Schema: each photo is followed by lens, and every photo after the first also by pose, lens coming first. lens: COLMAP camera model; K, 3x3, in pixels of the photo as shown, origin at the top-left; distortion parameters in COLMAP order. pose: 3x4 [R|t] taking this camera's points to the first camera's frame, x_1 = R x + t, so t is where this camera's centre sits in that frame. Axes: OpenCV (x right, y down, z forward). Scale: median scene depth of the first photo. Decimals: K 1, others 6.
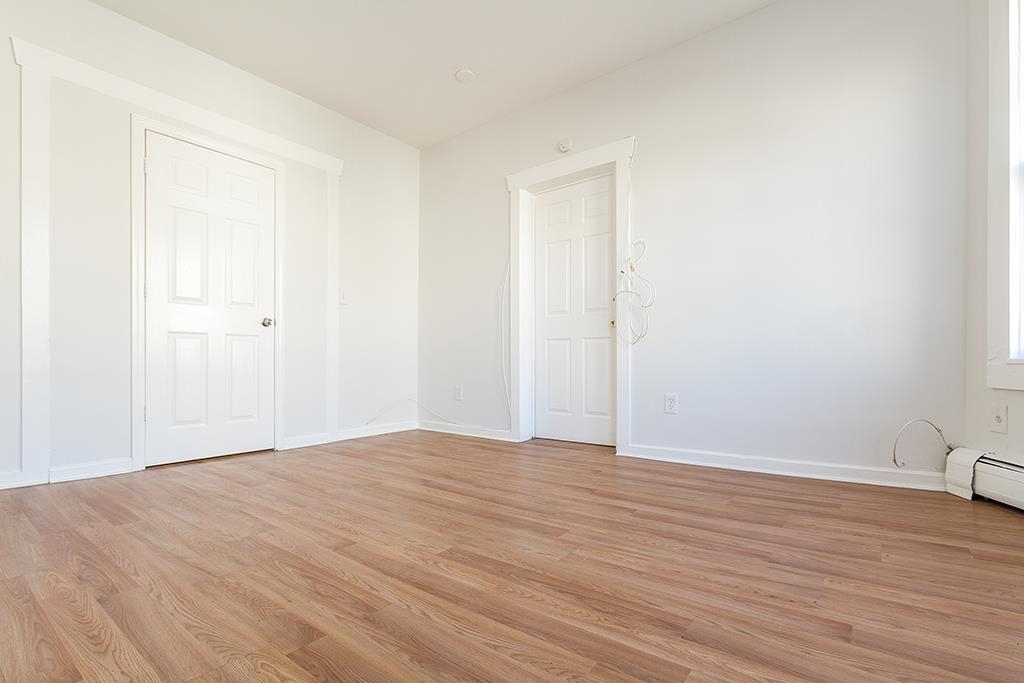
lens RADIAL K [[467.5, 0, 514.4], [0, 467.5, 360.9], [0, 0, 1]] dist [-0.000119, -0.000069]
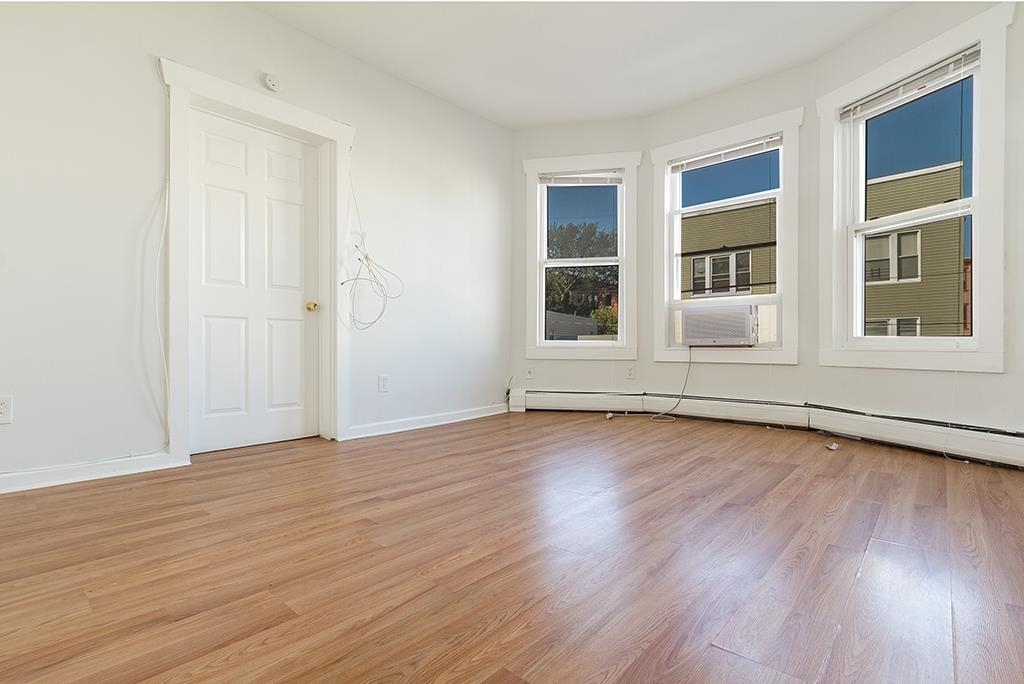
lens RADIAL K [[469.1, 0, 517.6], [0, 469.1, 344.1], [0, 0, 1]] dist [-0.000082, 0.000023]
pose [[0.084287, 0.007463, 0.996414, -1.025020], [-0.000949, 0.999972, -0.007409, 0.004963], [-0.996441, -0.000321, 0.084292, 0.754837]]
